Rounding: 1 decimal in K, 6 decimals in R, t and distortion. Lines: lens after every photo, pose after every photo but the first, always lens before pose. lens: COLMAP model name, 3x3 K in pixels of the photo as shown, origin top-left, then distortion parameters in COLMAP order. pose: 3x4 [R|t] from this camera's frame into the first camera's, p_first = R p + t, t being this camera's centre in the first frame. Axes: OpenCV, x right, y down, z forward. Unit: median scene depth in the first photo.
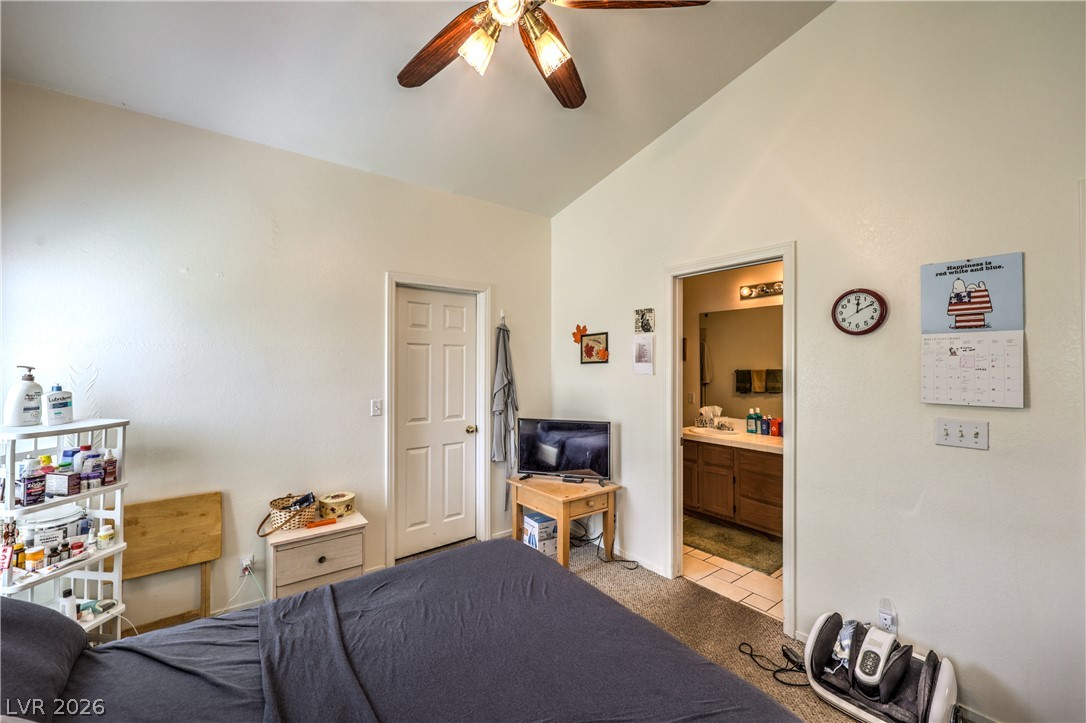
lens RADIAL K [[438.3, 0, 542.8], [0, 438.3, 360.1], [0, 0, 1]] dist [-0.000963, 0.000469]
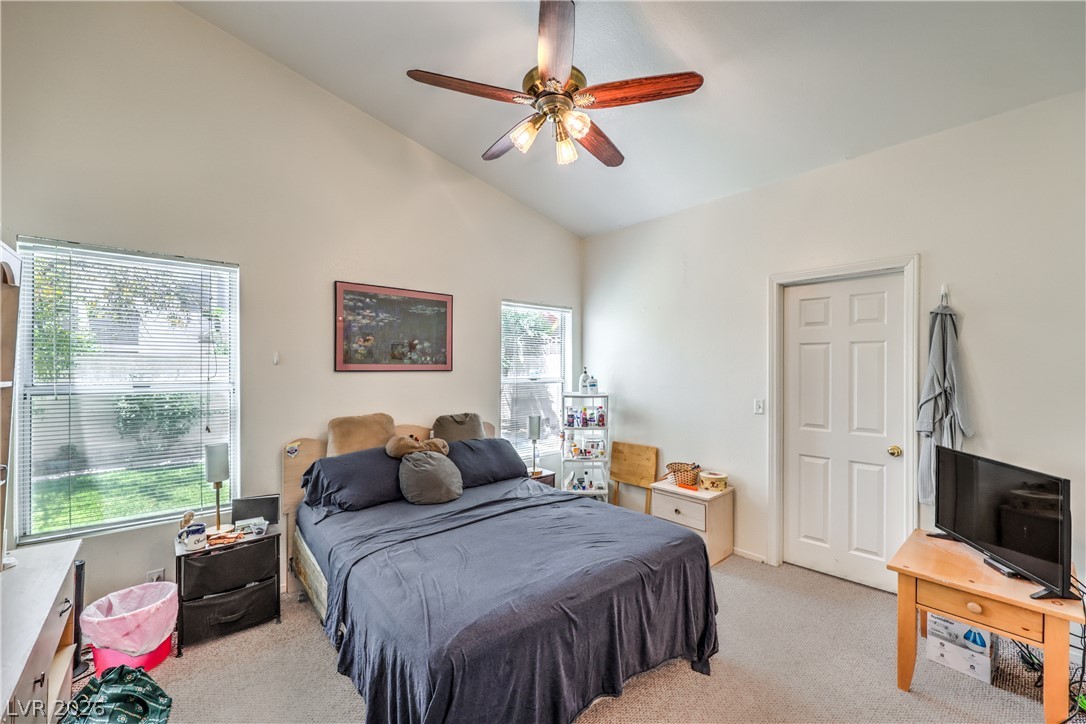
lens RADIAL K [[438.3, 0, 549.5], [0, 438.3, 365.7], [0, 0, 1]] dist [-0.000963, 0.000469]
pose [[0.074969, -0.006248, -0.997166, 0.898511], [0.007796, 0.999953, -0.005679, 0.016121], [0.997155, -0.007348, 0.075014, 0.572880]]
